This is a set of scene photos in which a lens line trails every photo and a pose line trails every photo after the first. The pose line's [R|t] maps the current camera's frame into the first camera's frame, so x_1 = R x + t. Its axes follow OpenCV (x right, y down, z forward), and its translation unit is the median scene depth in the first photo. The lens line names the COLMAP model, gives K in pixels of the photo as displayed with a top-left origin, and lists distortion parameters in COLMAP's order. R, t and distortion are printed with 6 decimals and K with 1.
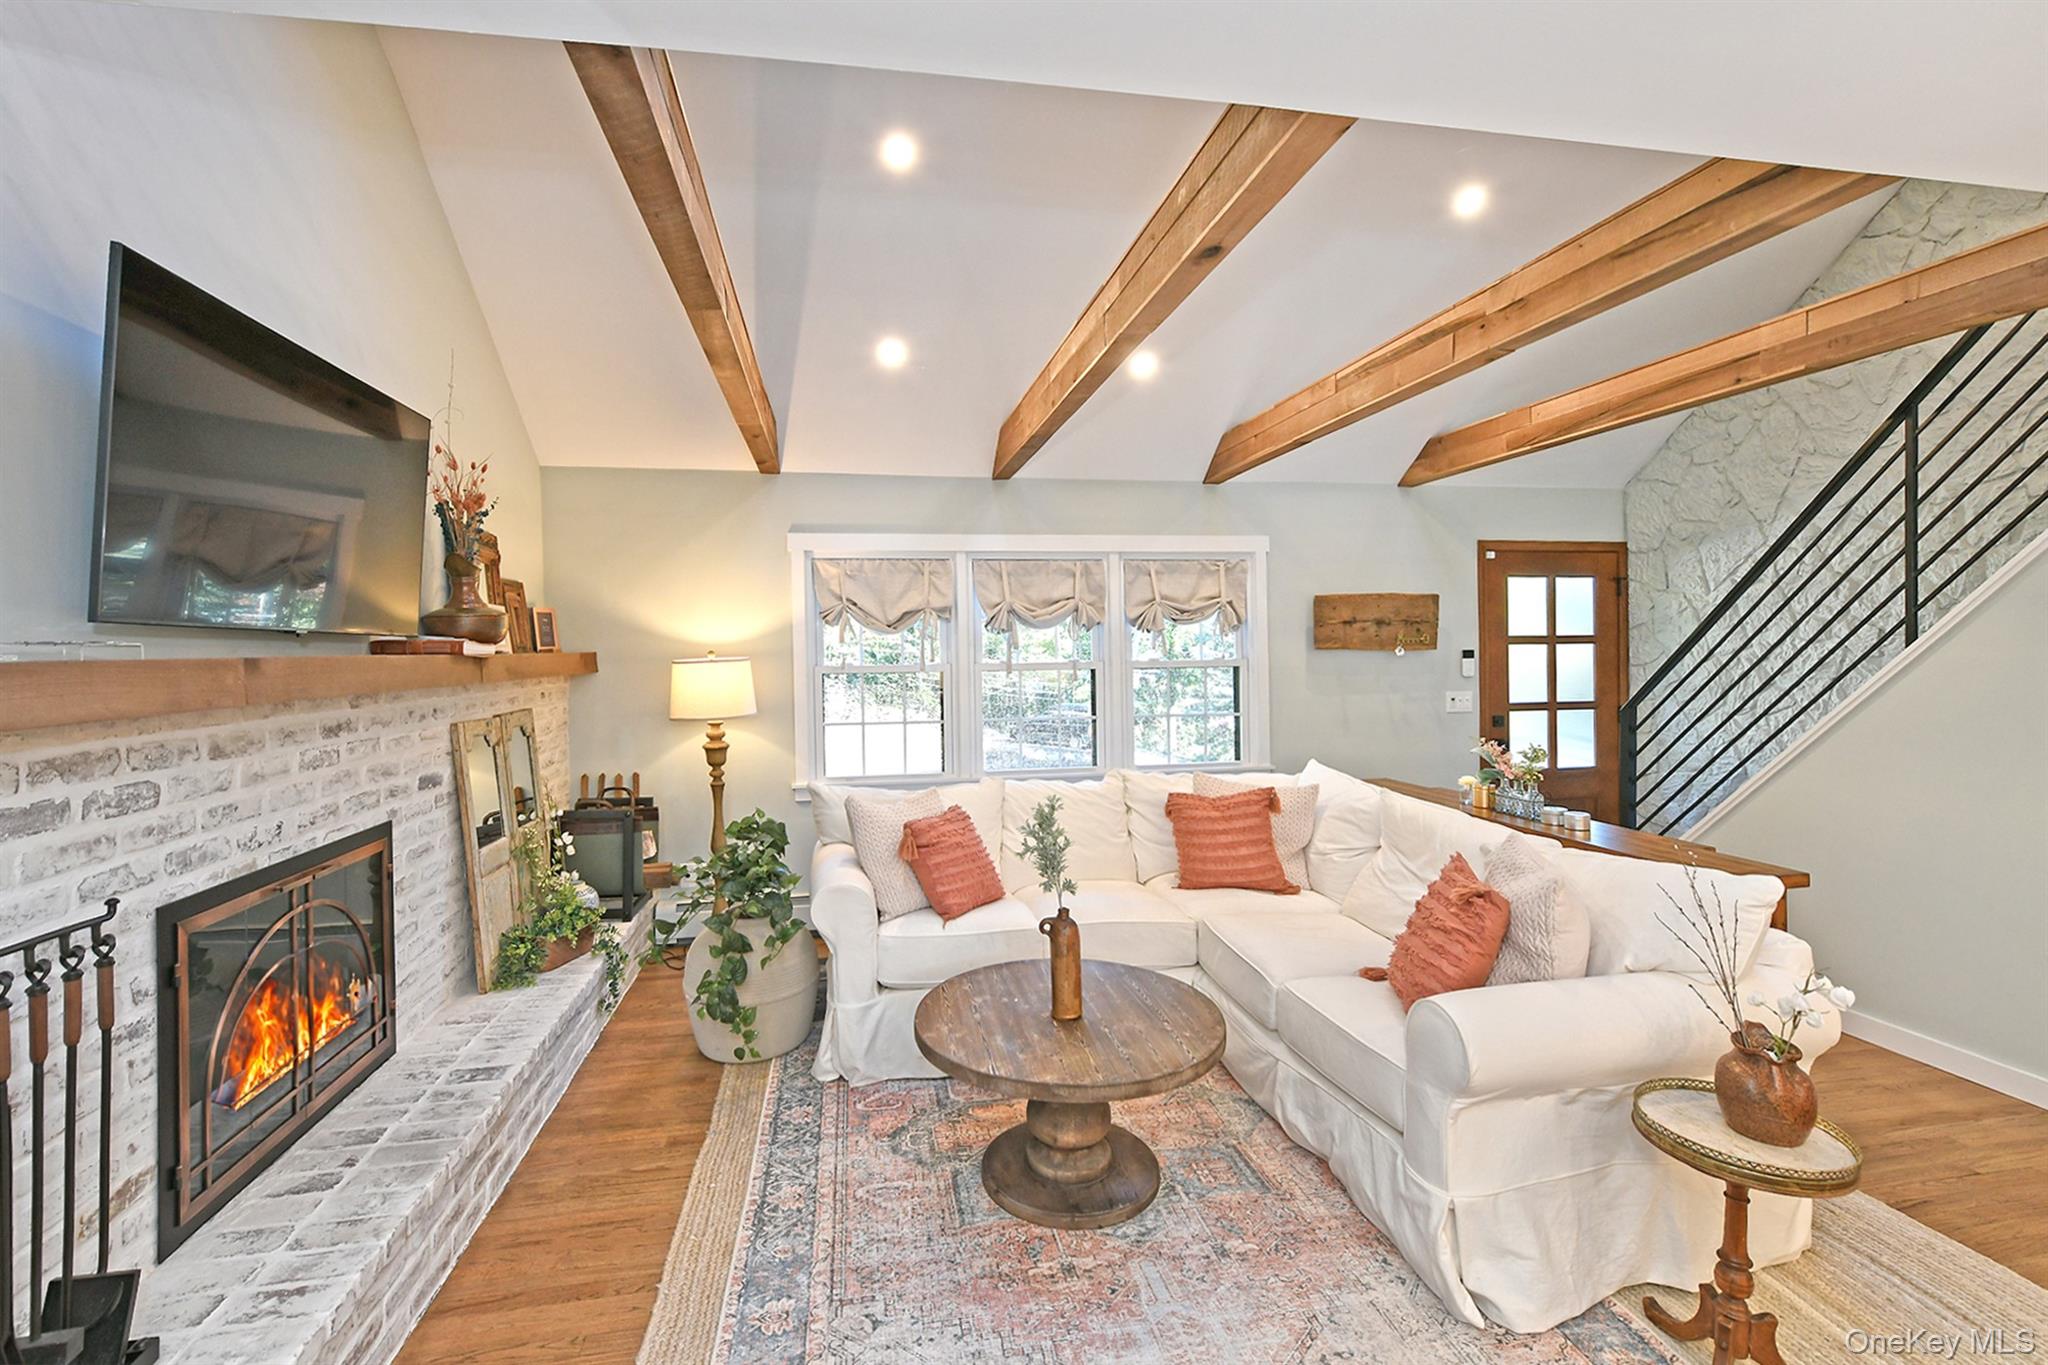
lens RADIAL K [[874.0, 0, 1005.5], [0, 874.0, 652.4], [0, 0, 1]] dist [0.000758, 0.000333]
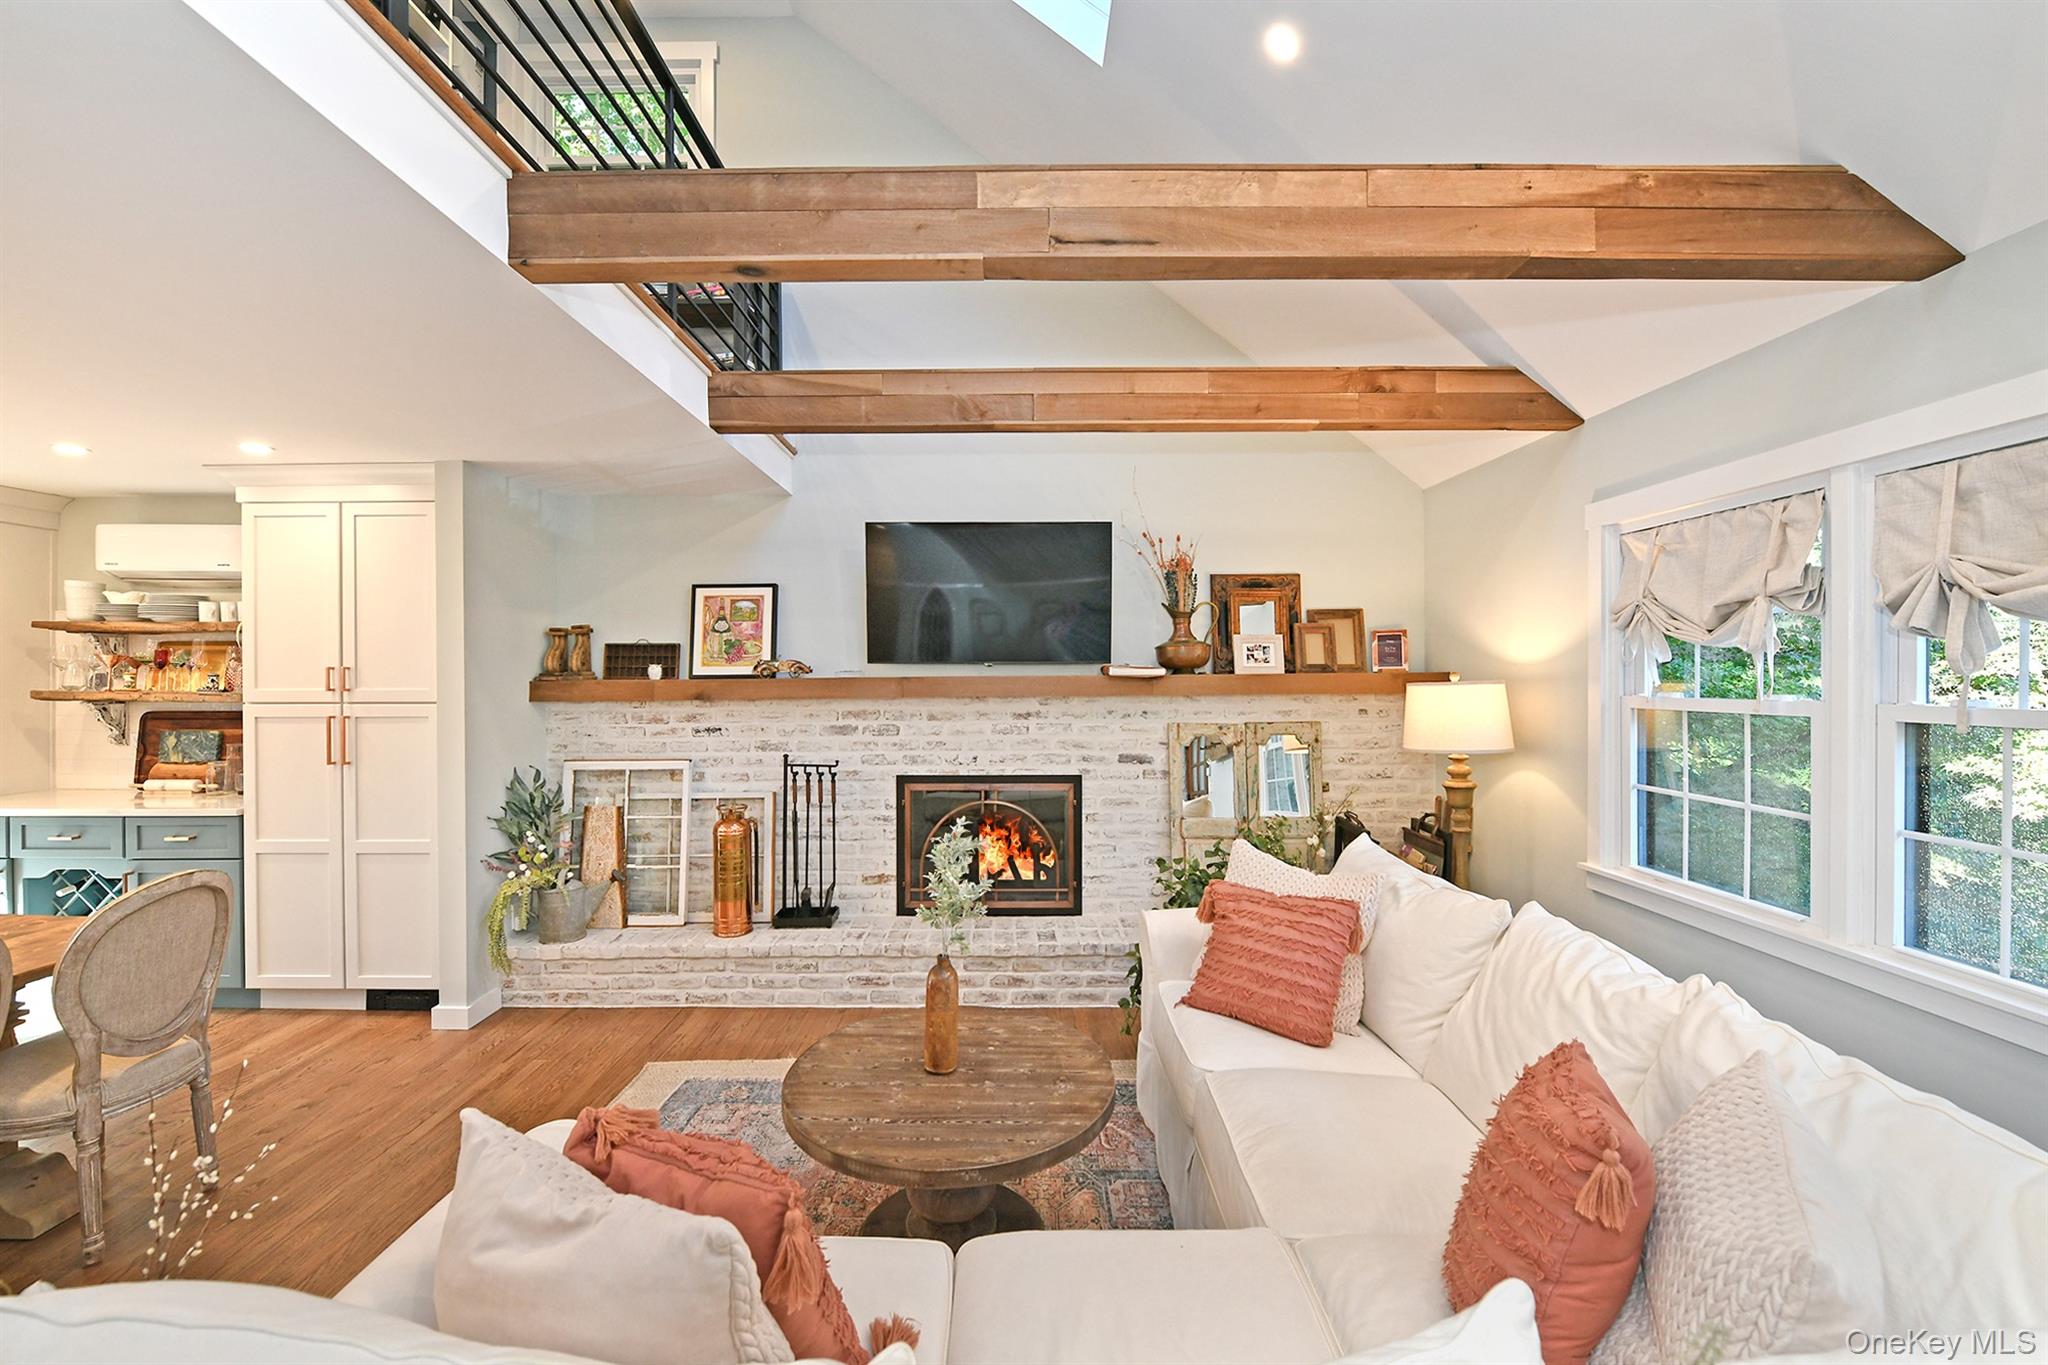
lens RADIAL K [[830.8, 0, 1023.4], [0, 830.8, 695.2], [0, 0, 1]] dist [-0.010335, -0.000376]
pose [[-0.193993, 0.035643, -0.980355, 0.547241], [0.003317, 0.999358, 0.035678, -0.009863], [0.980997, 0.003669, -0.193987, 0.763336]]
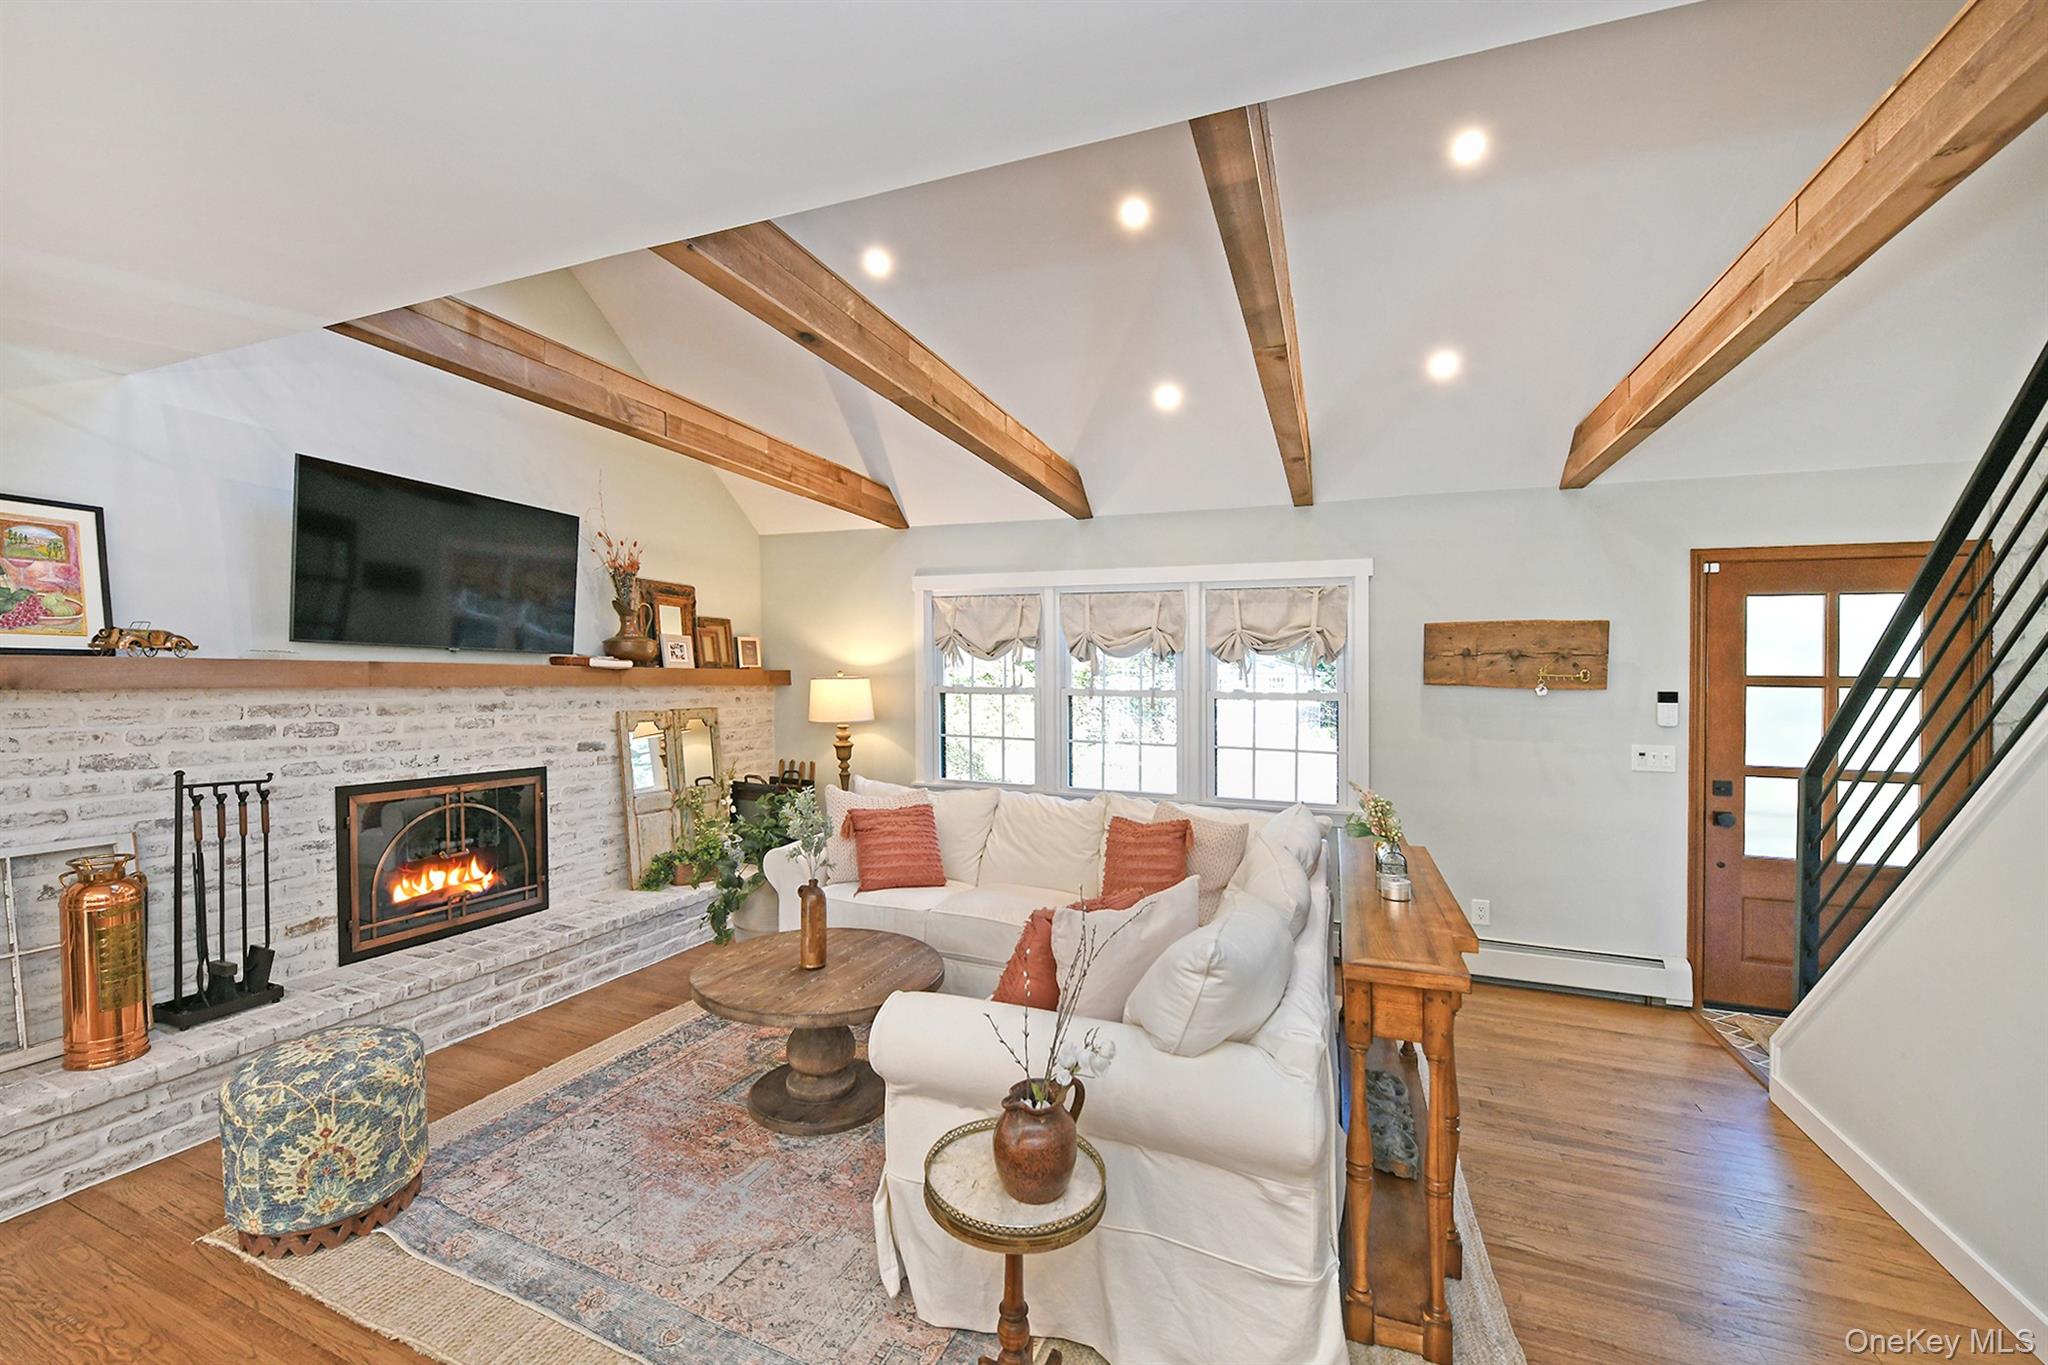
lens RADIAL K [[830.8, 0, 1023.4], [0, 830.8, 695.2], [0, 0, 1]] dist [-0.010335, -0.000376]
pose [[0.847747, 0.035164, -0.529235, 0.553616], [-0.028599, 0.999379, 0.020591, 0.001238], [0.529630, -0.002321, 0.848226, 0.102790]]
